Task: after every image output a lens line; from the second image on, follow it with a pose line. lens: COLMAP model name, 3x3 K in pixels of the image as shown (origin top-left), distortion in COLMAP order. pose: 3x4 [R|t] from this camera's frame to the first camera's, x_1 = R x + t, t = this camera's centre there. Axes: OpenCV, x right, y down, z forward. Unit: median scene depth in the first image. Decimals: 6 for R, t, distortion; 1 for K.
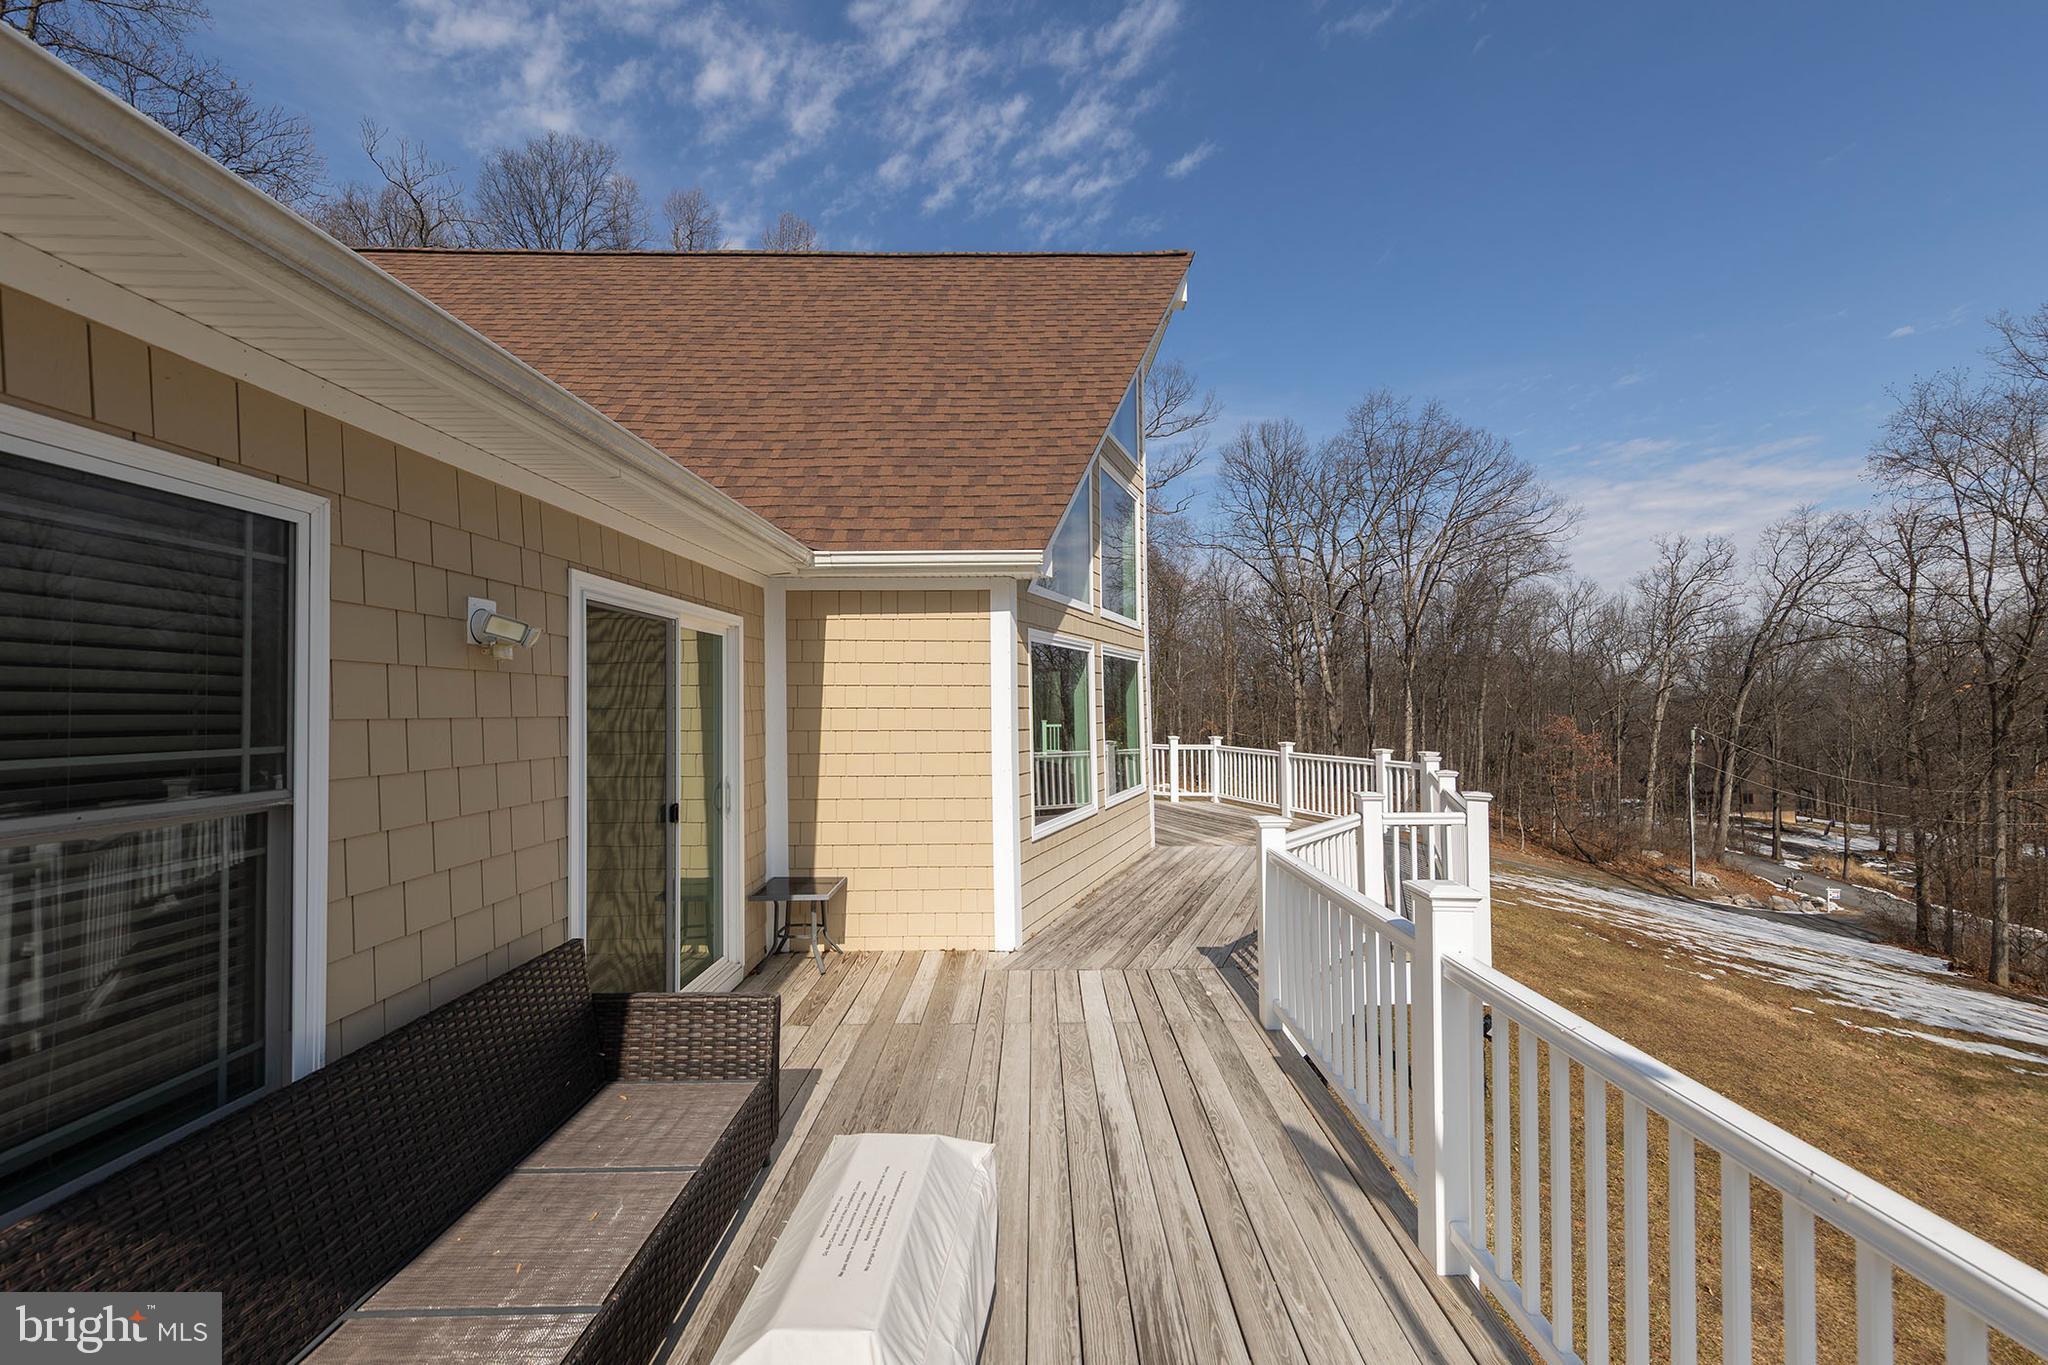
lens RADIAL K [[880.9, 0, 1024.0], [0, 880.9, 682.5], [0, 0, 1]] dist [0.000394, -0.000028]
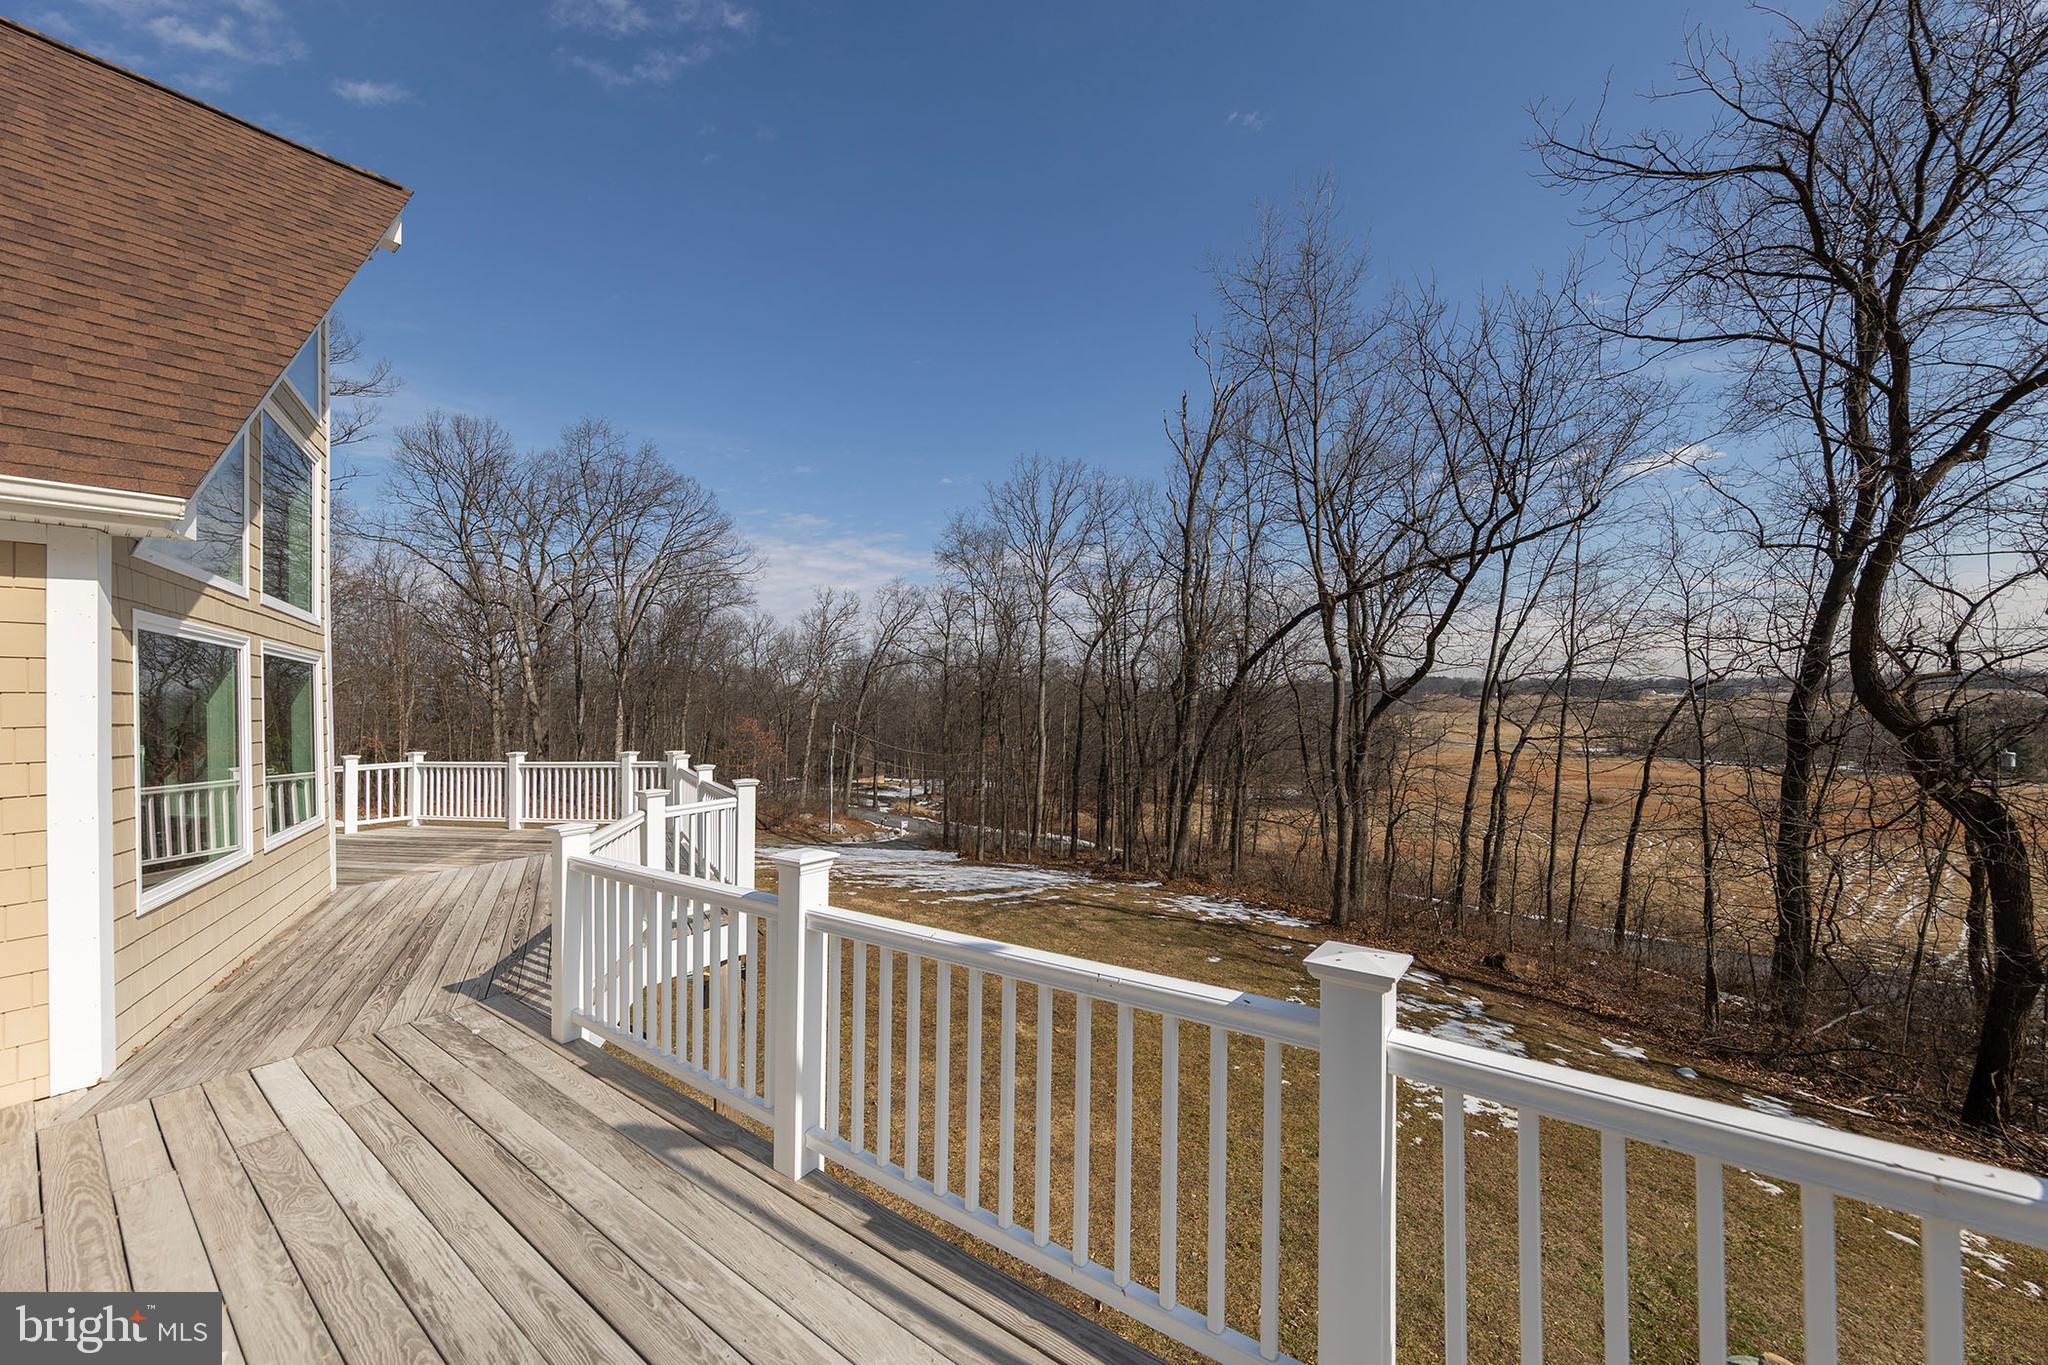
lens RADIAL K [[741.7, 0, 1029.8], [0, 741.7, 707.4], [0, 0, 1]] dist [-0.000041, 0.000058]
pose [[0.554838, -0.016879, 0.831787, -0.073525], [0.004813, 0.999843, 0.017078, 0.007210], [-0.831945, -0.005472, 0.554832, 0.076178]]
